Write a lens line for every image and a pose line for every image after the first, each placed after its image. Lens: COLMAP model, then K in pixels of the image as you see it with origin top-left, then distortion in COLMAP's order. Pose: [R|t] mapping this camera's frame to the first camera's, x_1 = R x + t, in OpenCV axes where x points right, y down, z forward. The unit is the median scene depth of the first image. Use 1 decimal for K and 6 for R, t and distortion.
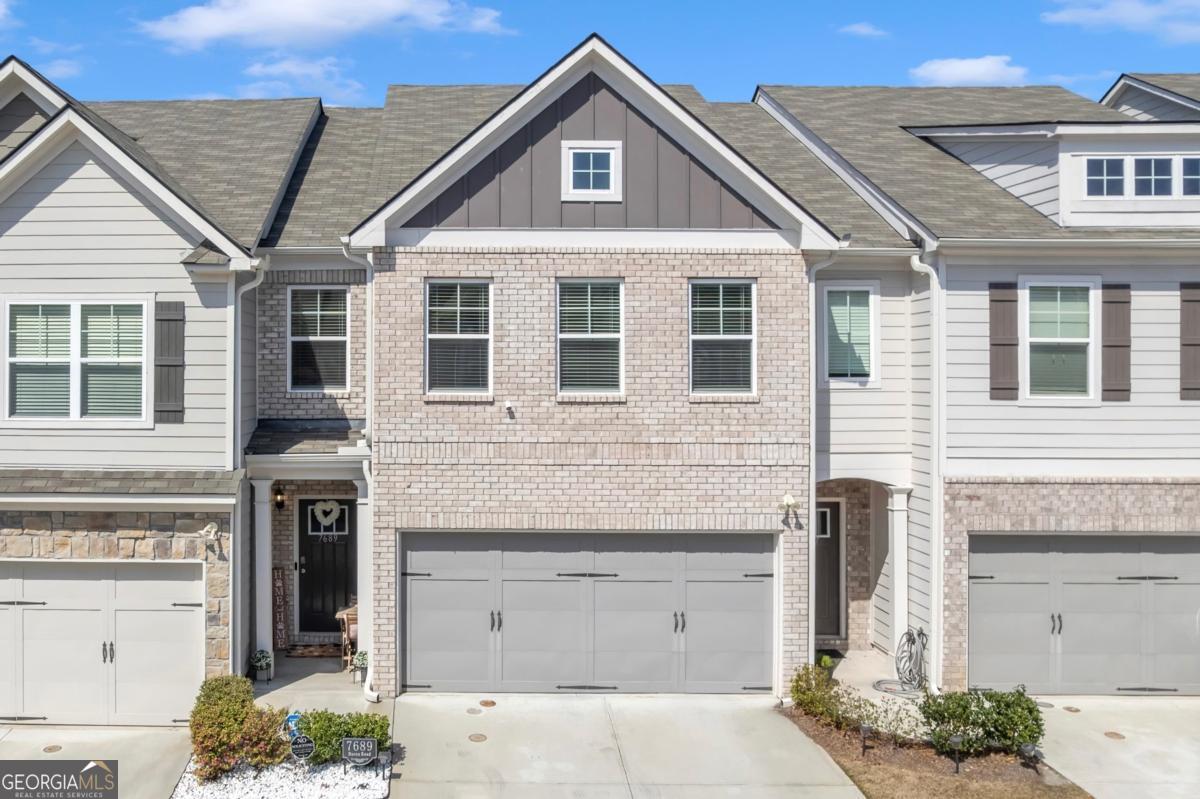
lens RADIAL K [[763.3, 0, 600.0], [0, 763.3, 399.5], [0, 0, 1]] dist [-0.001643, 0.000563]
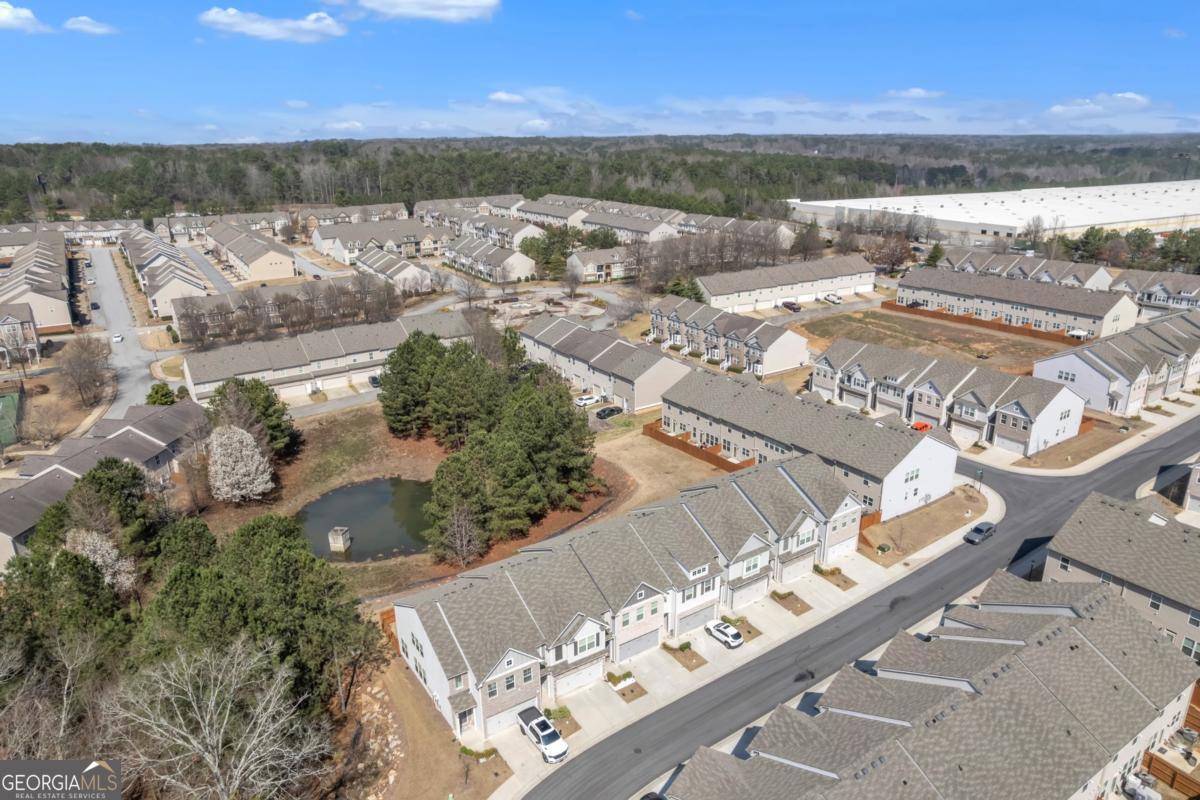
lens RADIAL K [[763.3, 0, 600.0], [0, 763.3, 400.0], [0, 0, 1]] dist [-0.001643, 0.000563]
pose [[0.825933, -0.194040, 0.529323, -3.815738], [0.007383, 0.942544, 0.333999, -4.476177], [-0.563720, -0.271953, 0.779911, -3.938534]]
